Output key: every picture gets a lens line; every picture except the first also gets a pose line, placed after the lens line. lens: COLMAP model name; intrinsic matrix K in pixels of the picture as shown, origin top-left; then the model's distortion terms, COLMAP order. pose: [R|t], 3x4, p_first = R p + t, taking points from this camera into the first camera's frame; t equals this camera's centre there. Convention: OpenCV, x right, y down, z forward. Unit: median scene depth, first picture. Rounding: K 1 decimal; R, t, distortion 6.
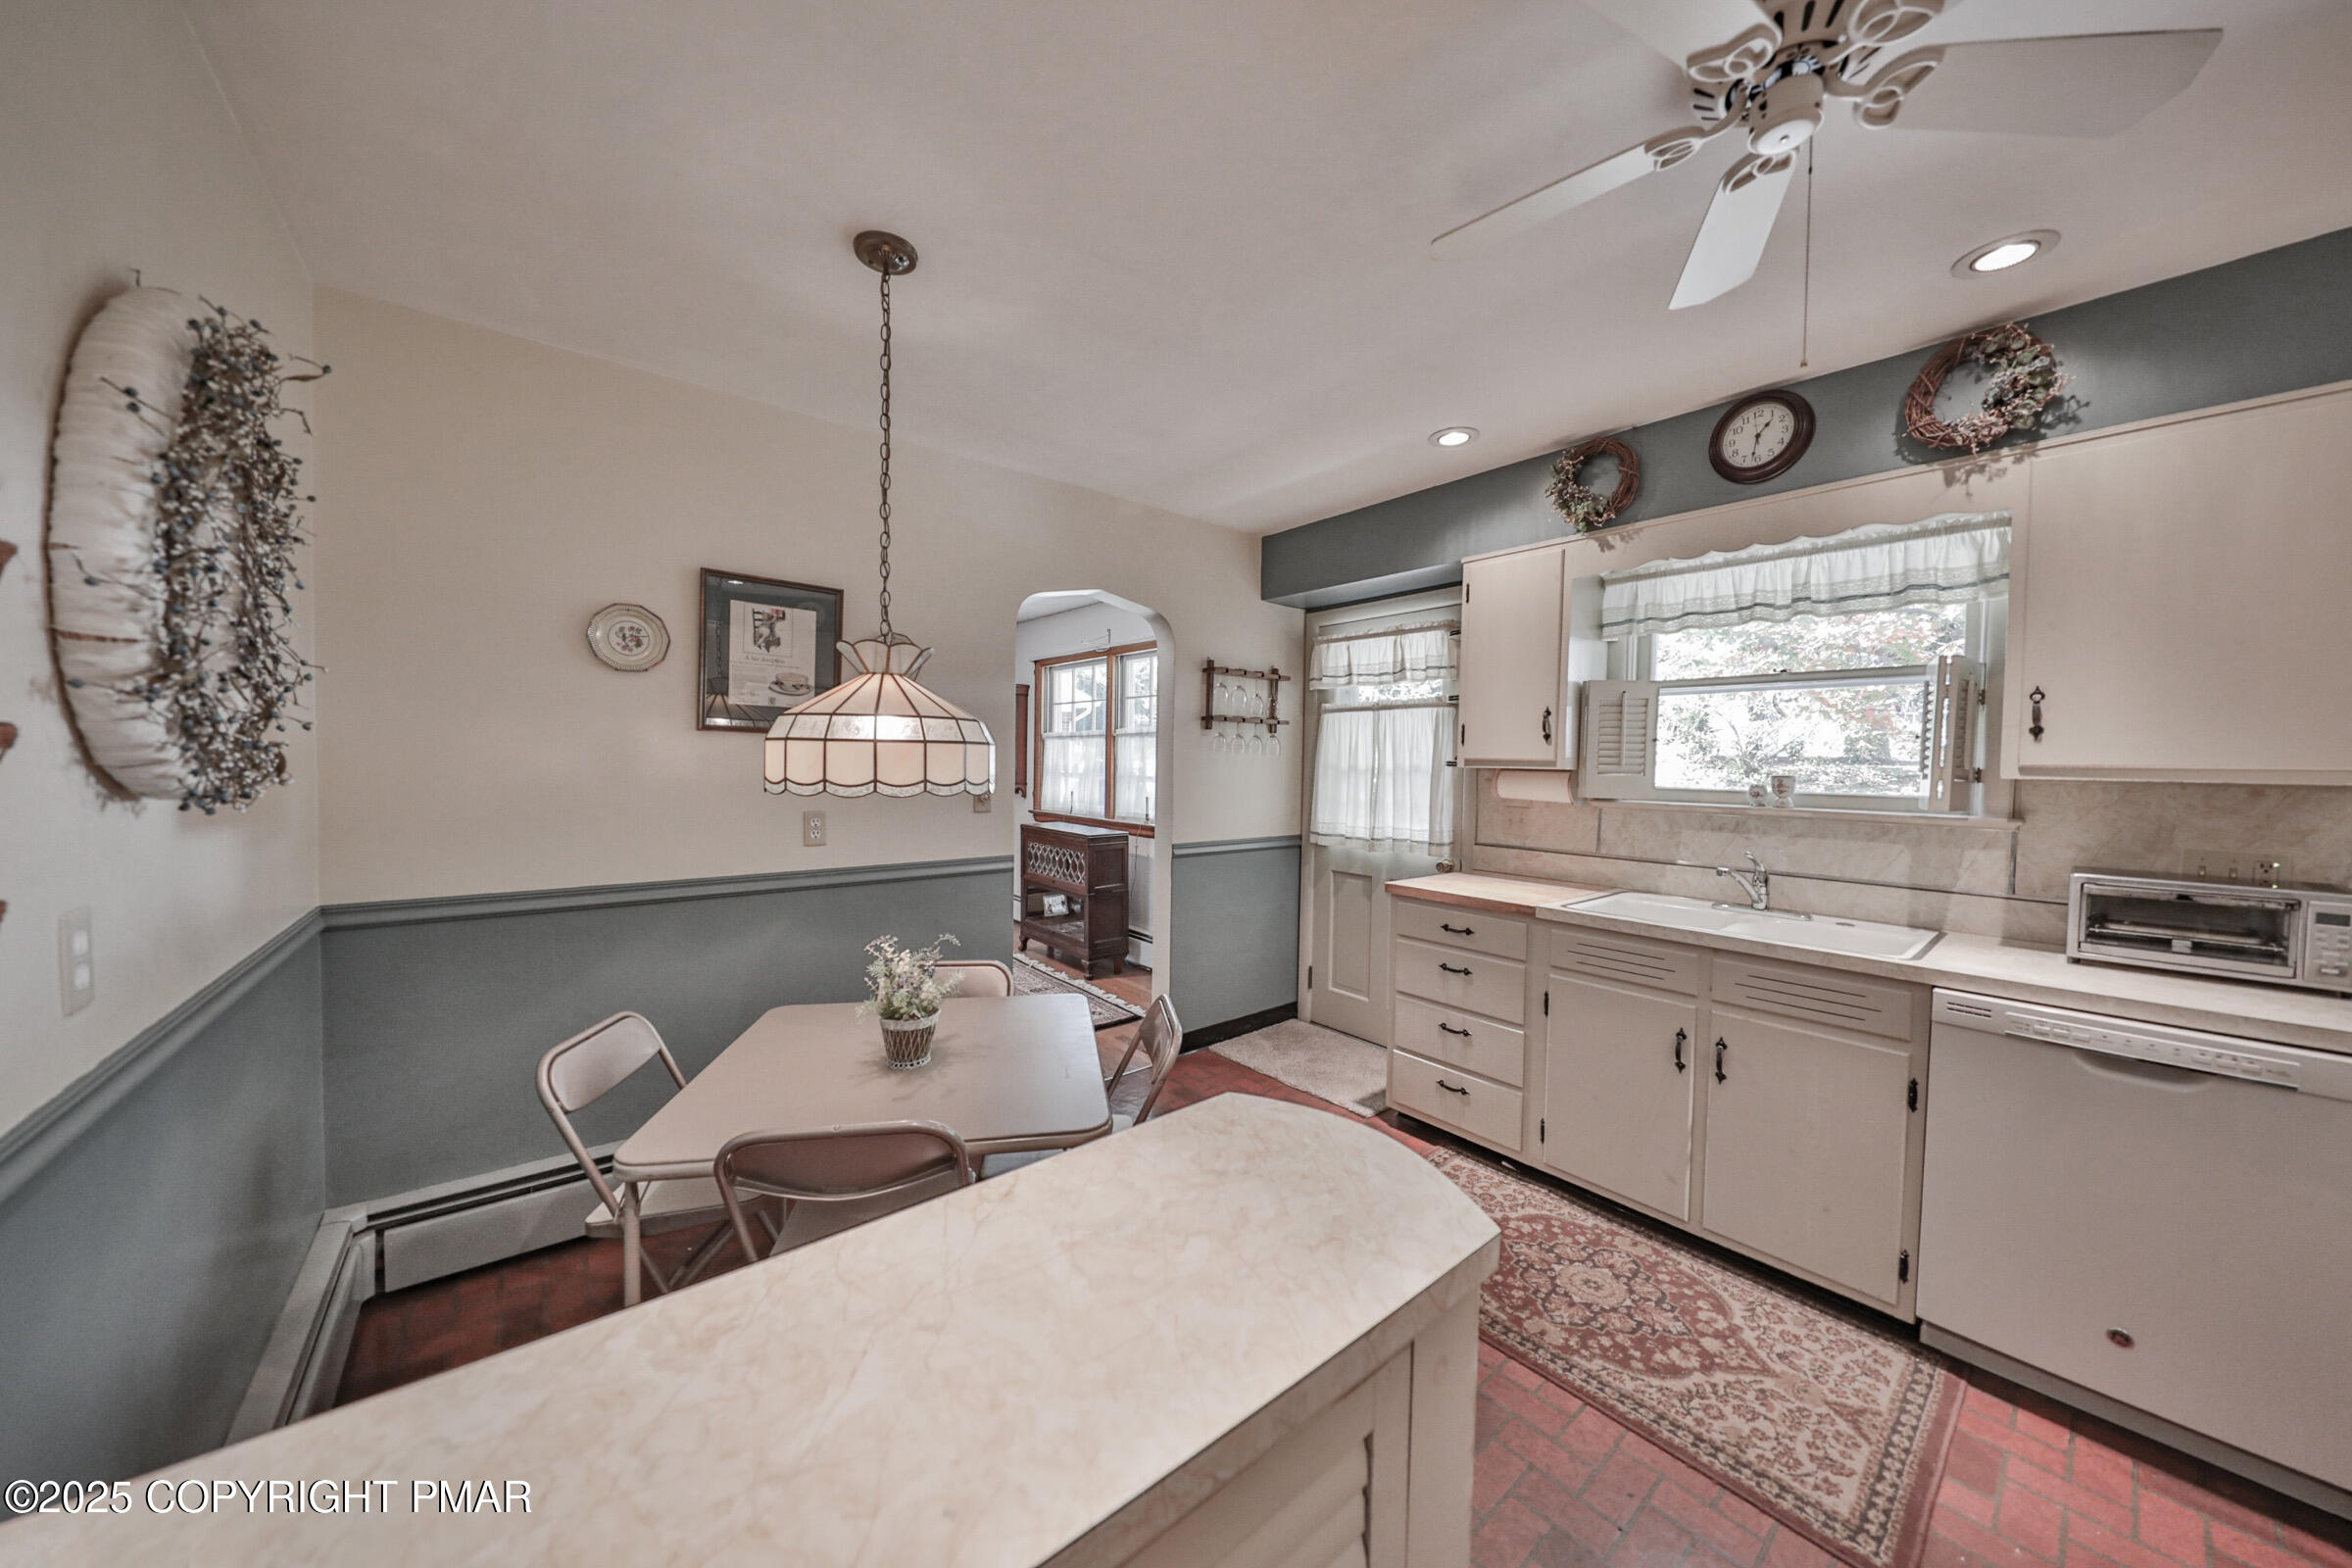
lens RADIAL K [[843.2, 0, 1147.0], [0, 843.2, 784.4], [0, 0, 1]] dist [0.006900, -0.007092]
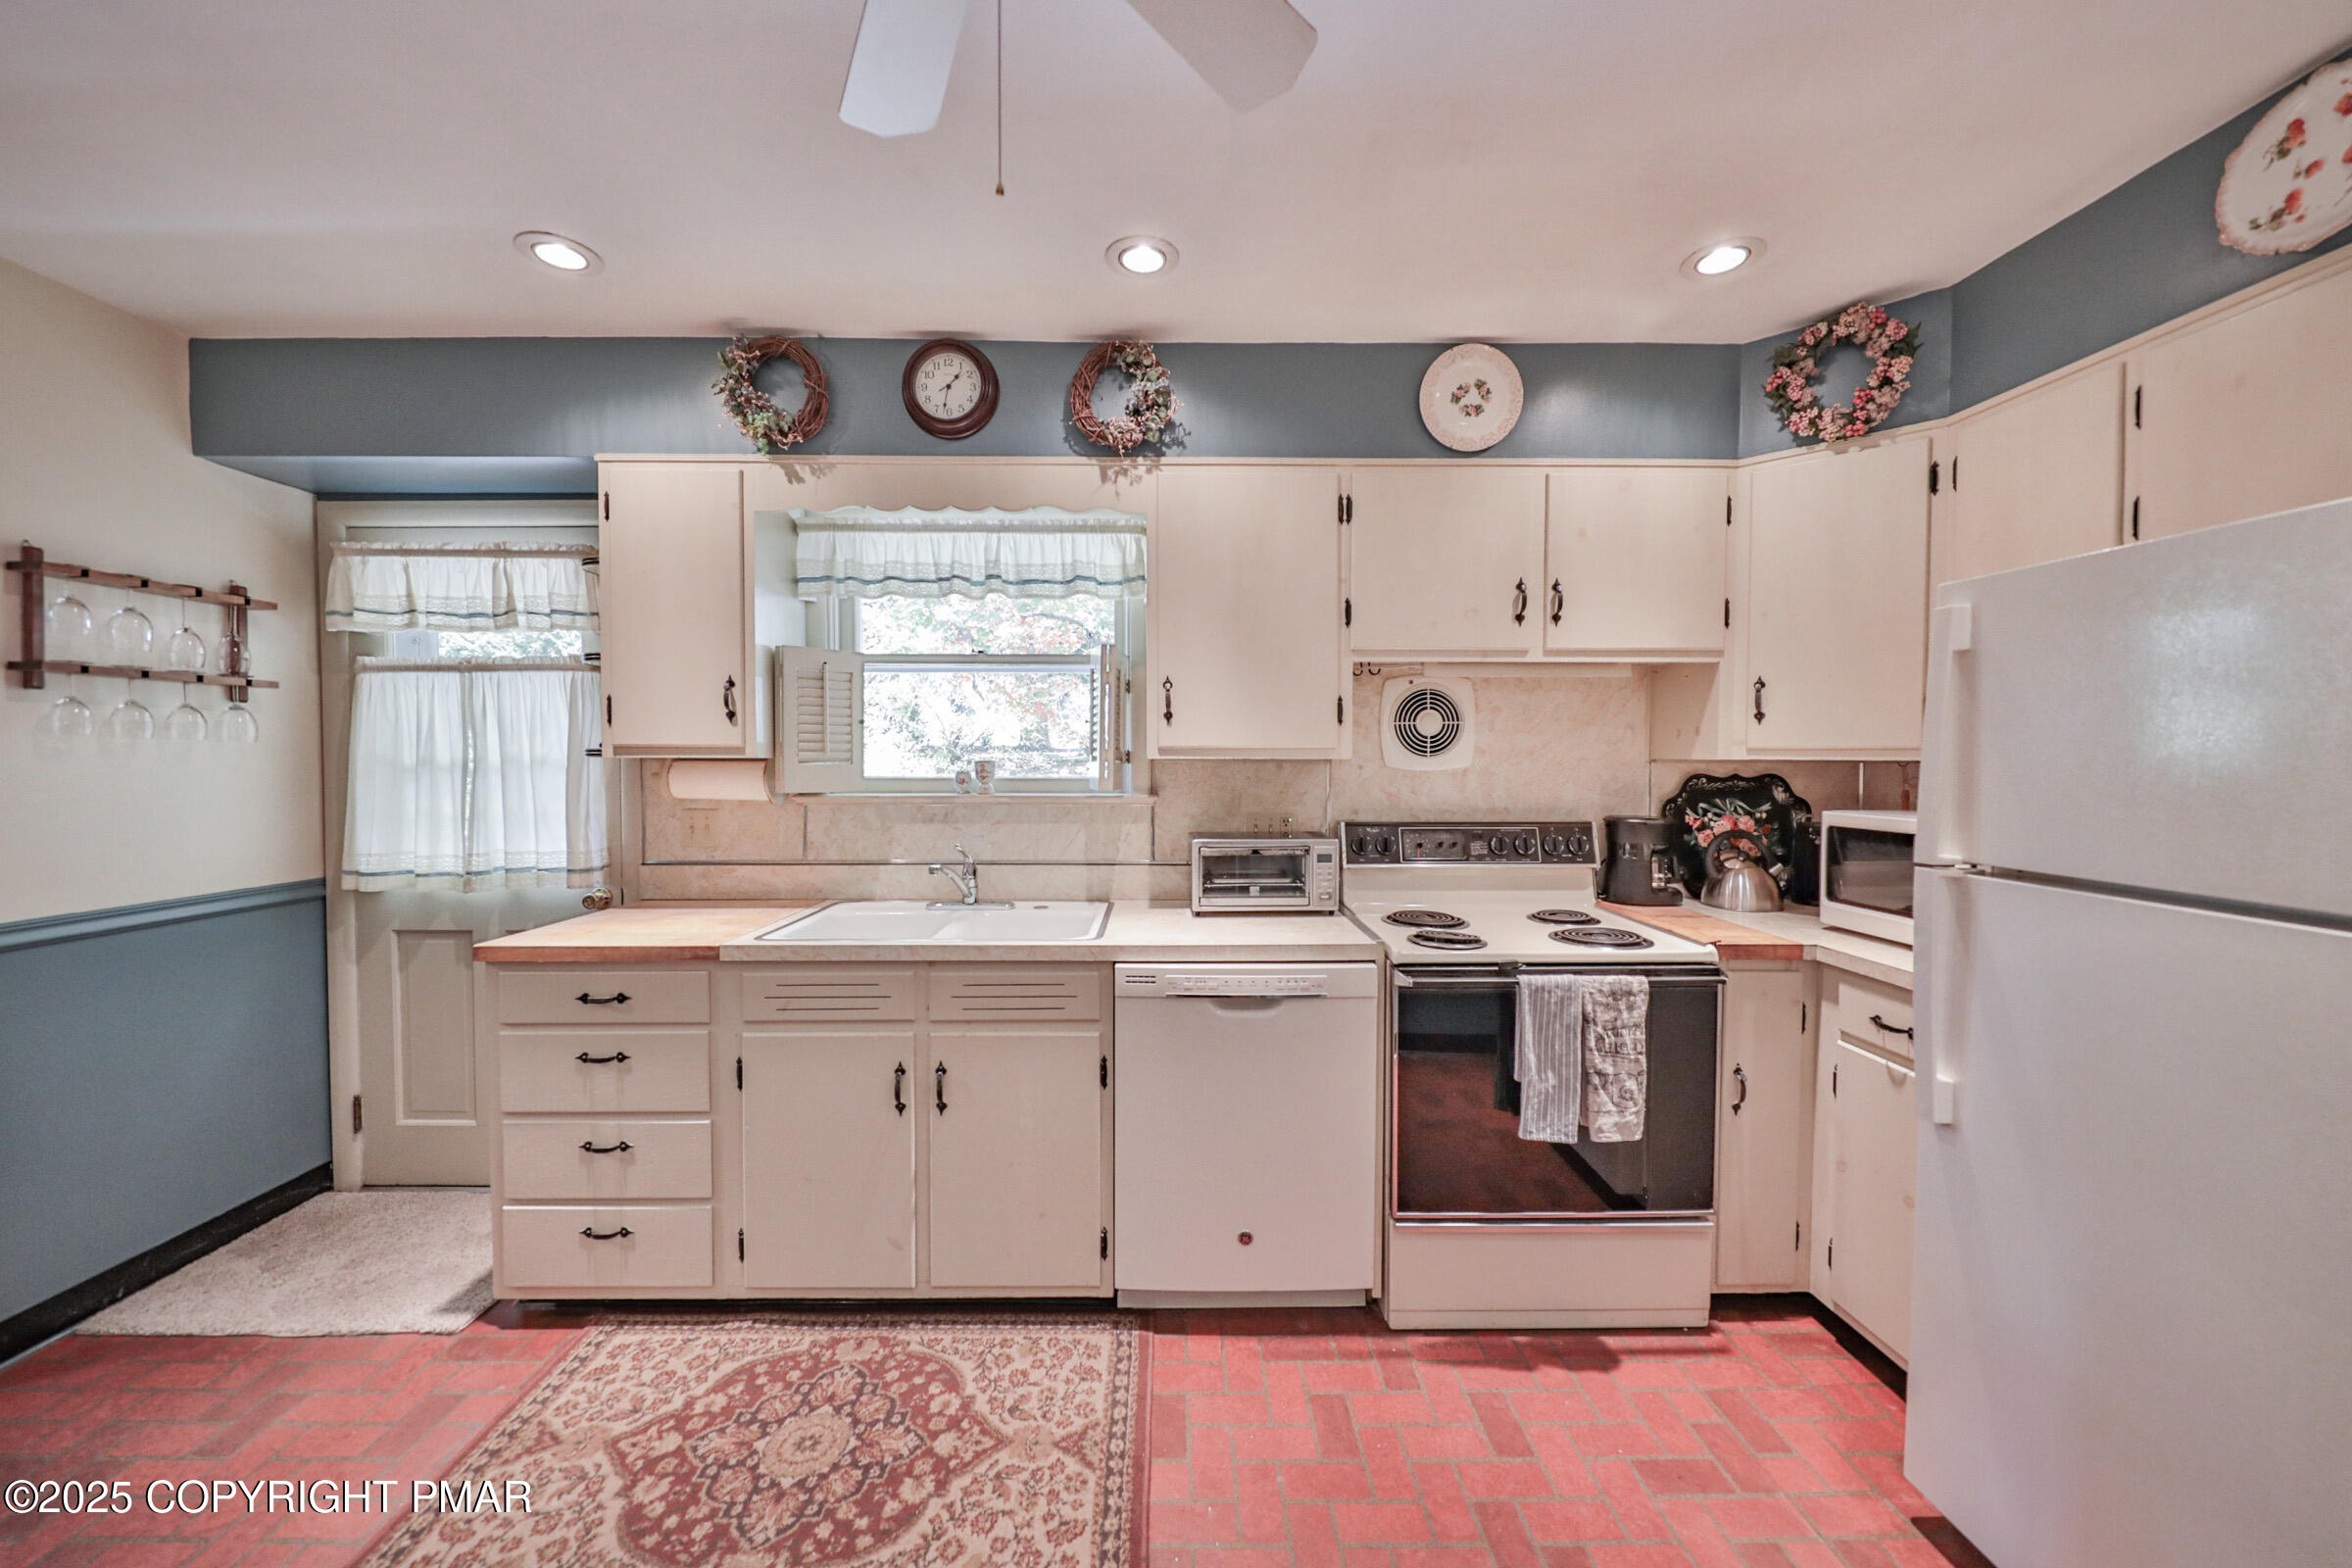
lens RADIAL K [[843.2, 0, 1147.0], [0, 843.2, 784.4], [0, 0, 1]] dist [0.006900, -0.007092]
pose [[0.663221, -0.039550, 0.747378, 0.166501], [0.033814, 0.999166, 0.022868, 0.000937], [-0.747659, 0.010105, 0.664006, 0.238014]]
